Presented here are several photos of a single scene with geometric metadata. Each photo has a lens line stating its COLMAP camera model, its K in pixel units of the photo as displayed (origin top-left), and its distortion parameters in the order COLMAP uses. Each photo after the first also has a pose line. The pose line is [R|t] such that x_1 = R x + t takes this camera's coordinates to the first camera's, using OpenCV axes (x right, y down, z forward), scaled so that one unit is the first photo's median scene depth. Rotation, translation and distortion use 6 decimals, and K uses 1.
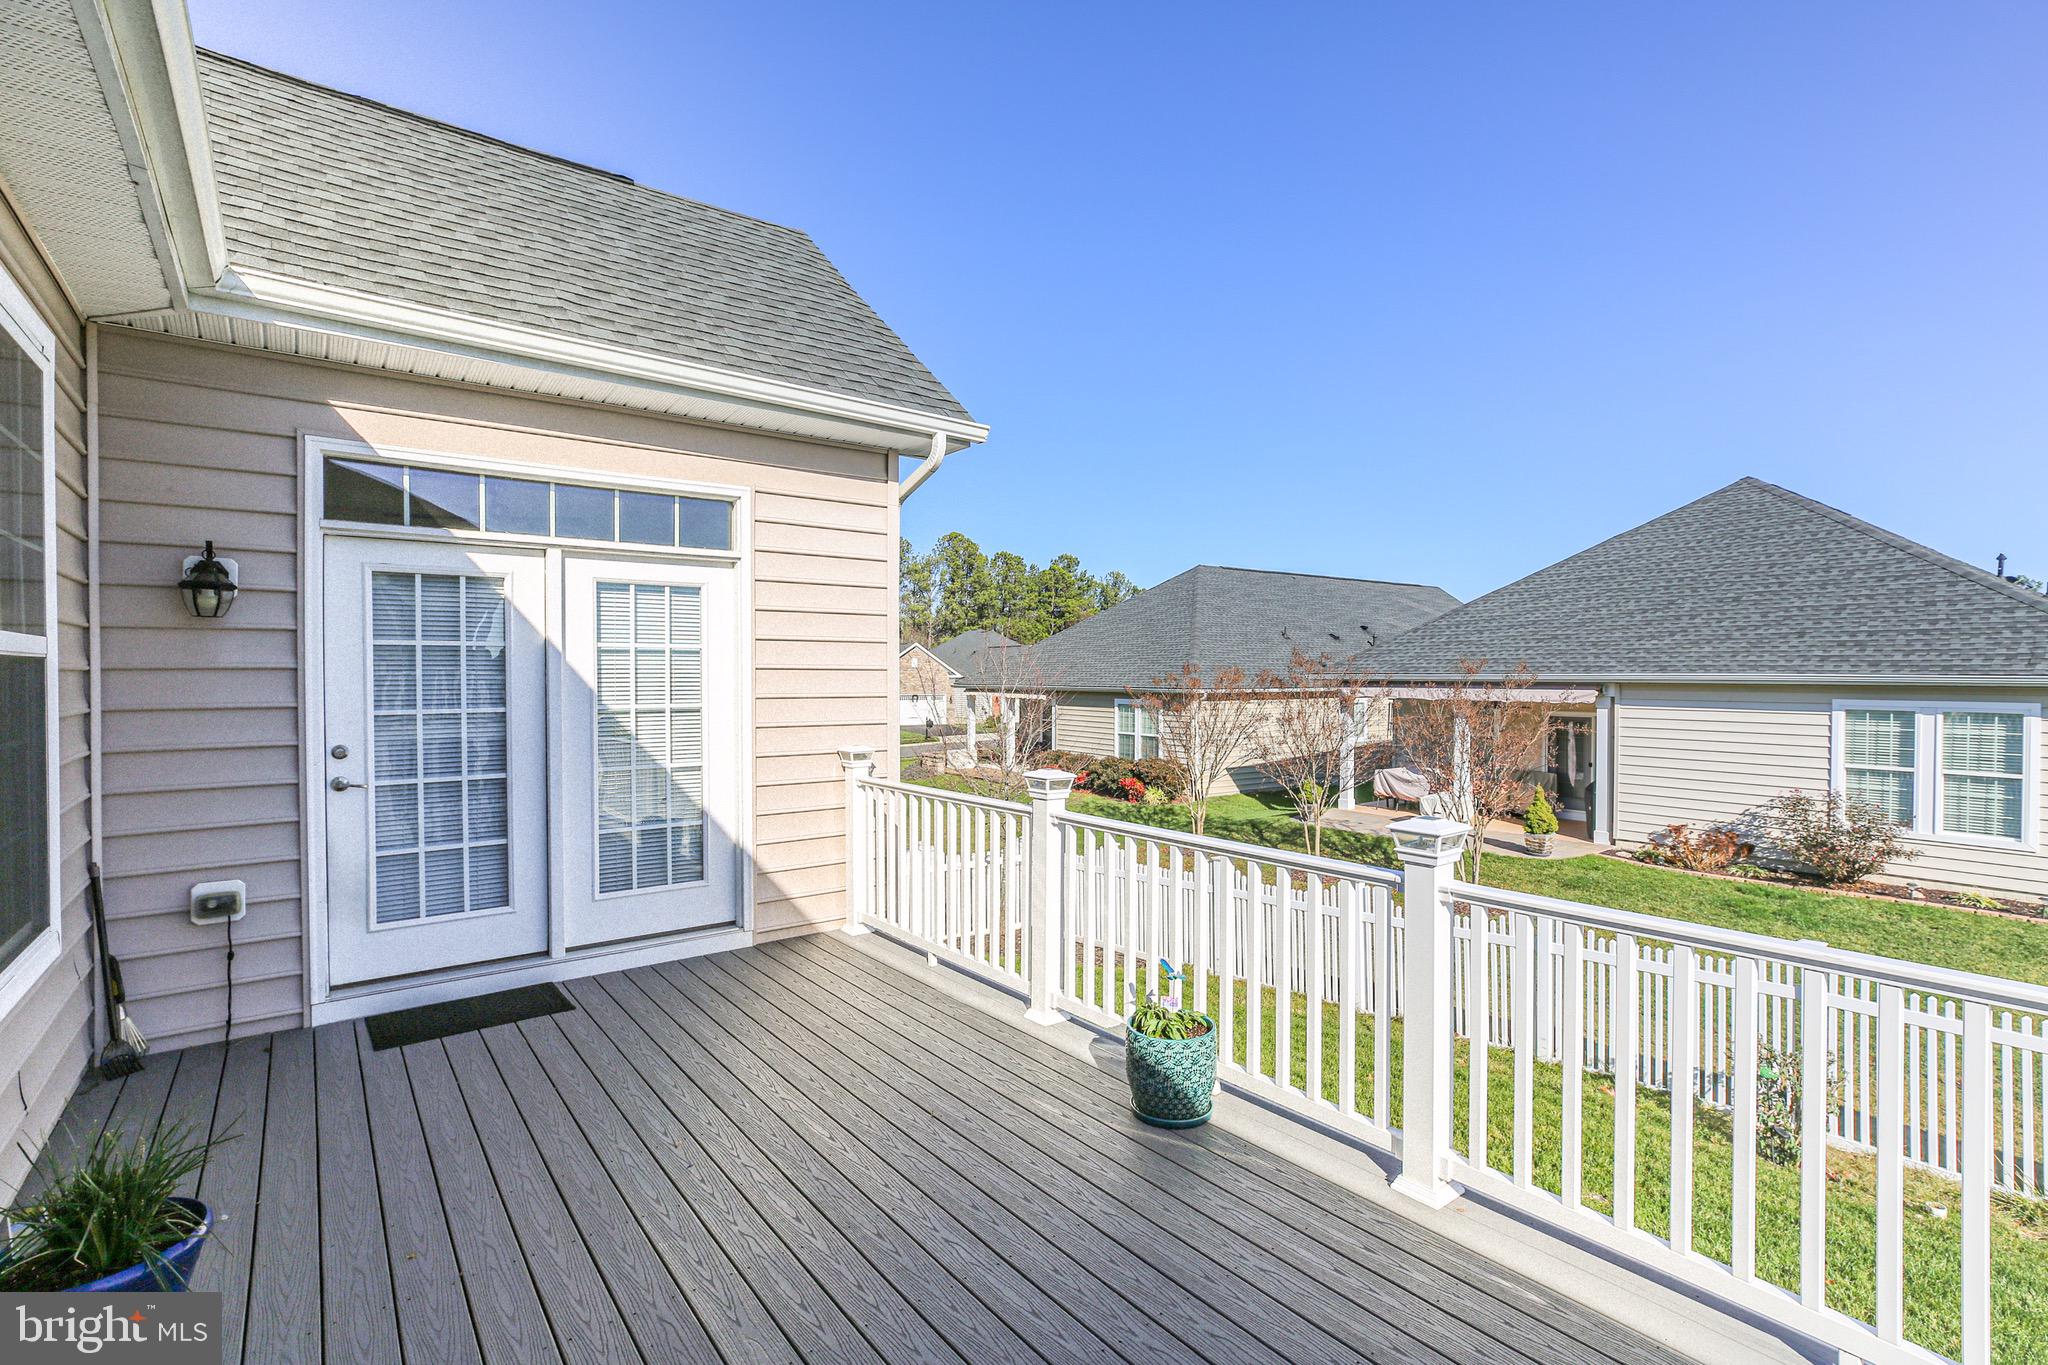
lens RADIAL K [[916.5, 0, 1028.2], [0, 916.5, 680.2], [0, 0, 1]] dist [0.002849, 0.001587]
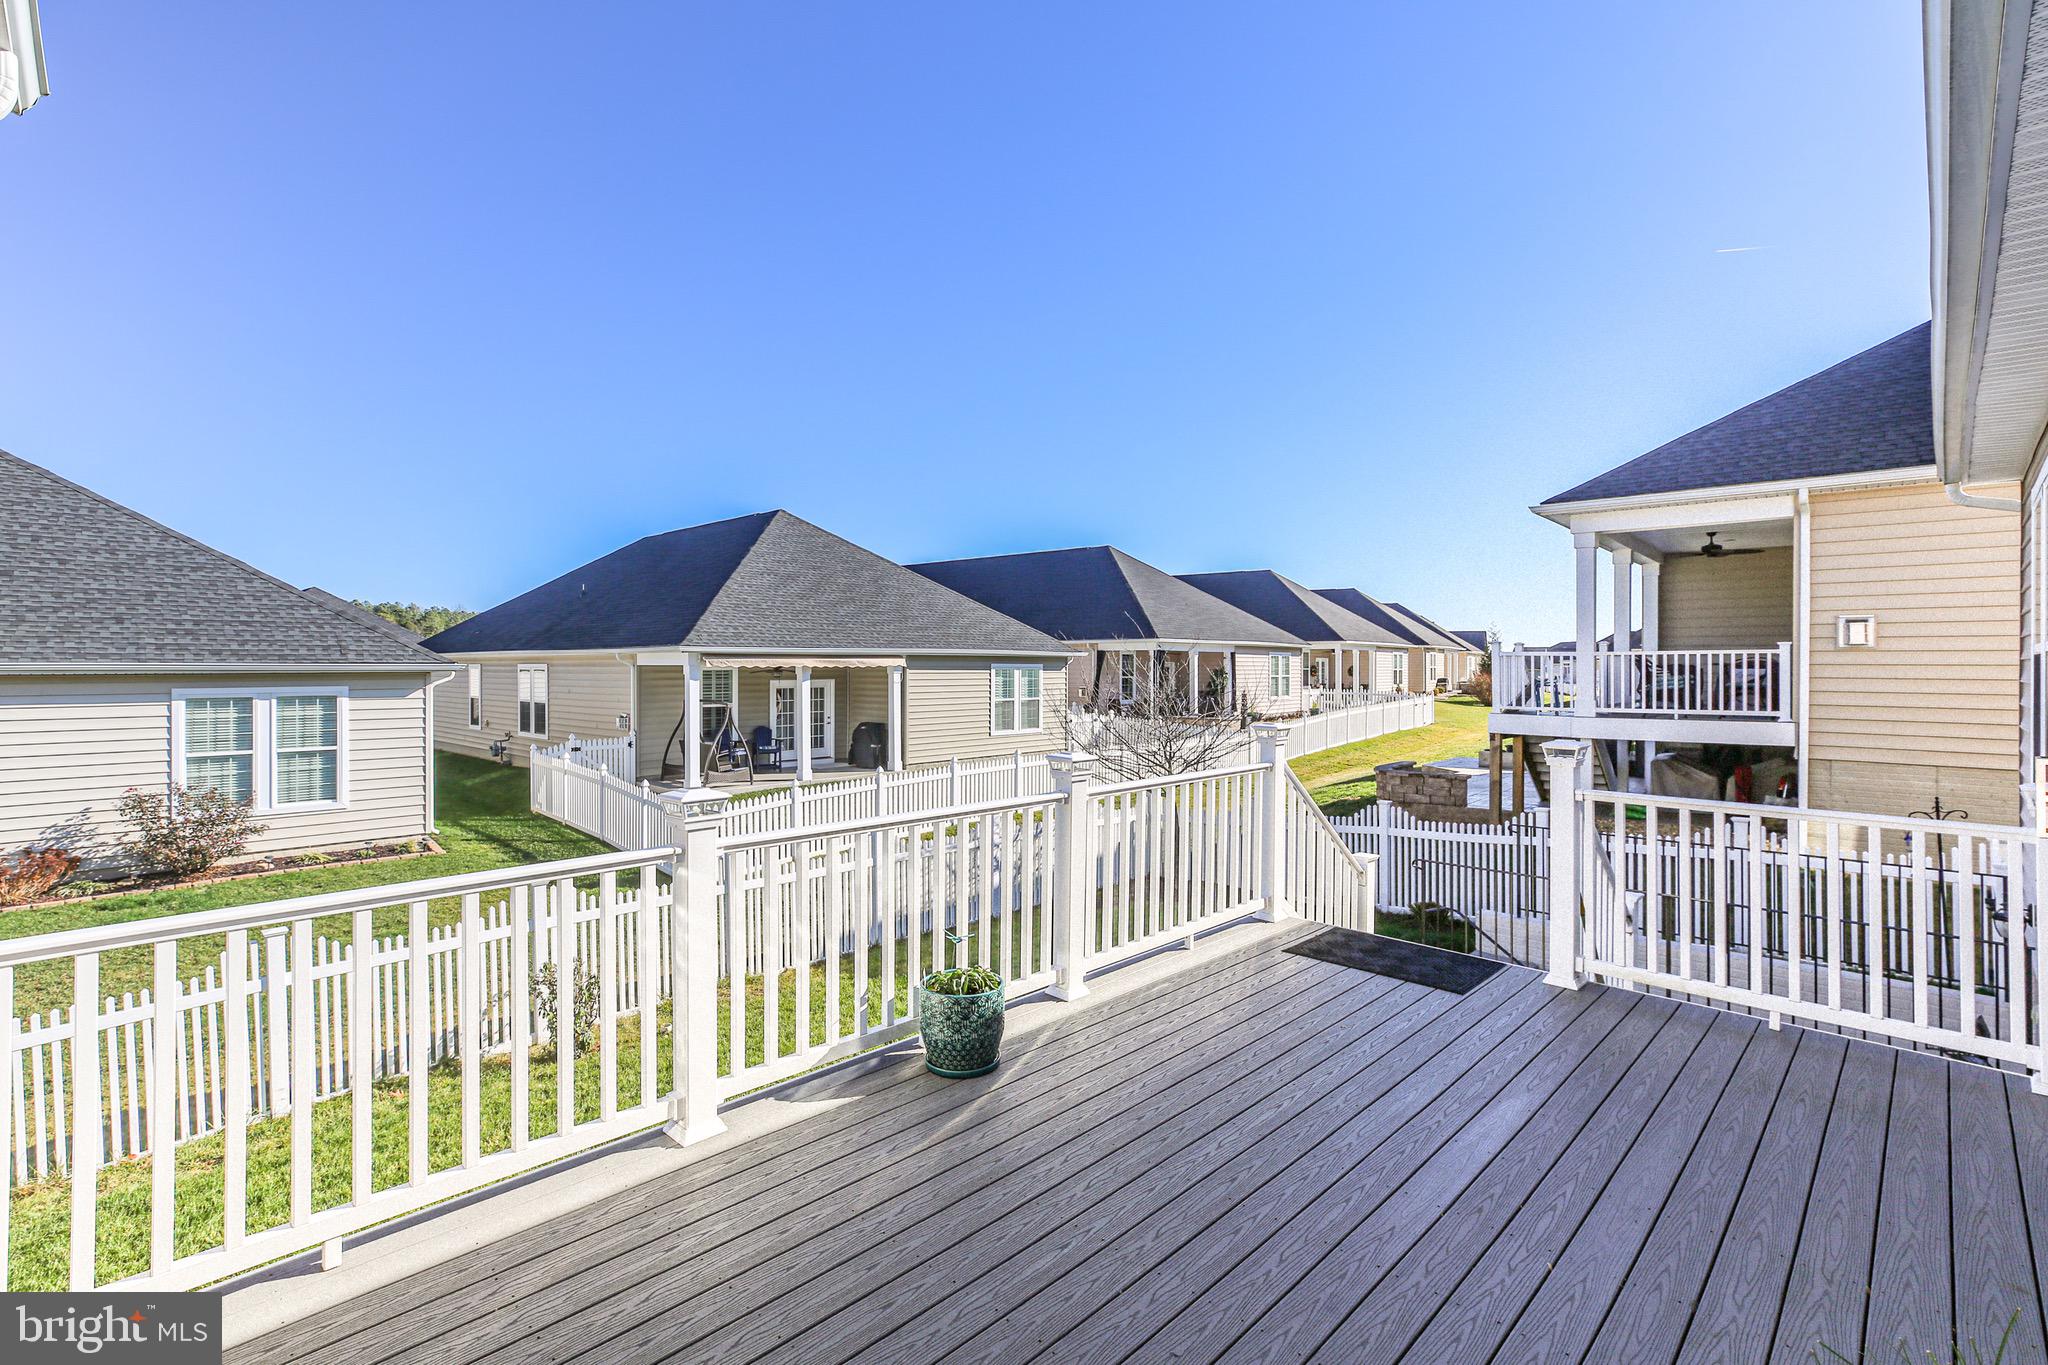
lens RADIAL K [[916.5, 0, 1012.8], [0, 916.5, 669.4], [0, 0, 1]] dist [0.002849, 0.001587]
pose [[-0.098196, -0.006911, 0.995143, -0.187341], [0.011341, 0.999903, 0.008063, 0.002738], [-0.995103, 0.012078, -0.098108, 0.221715]]
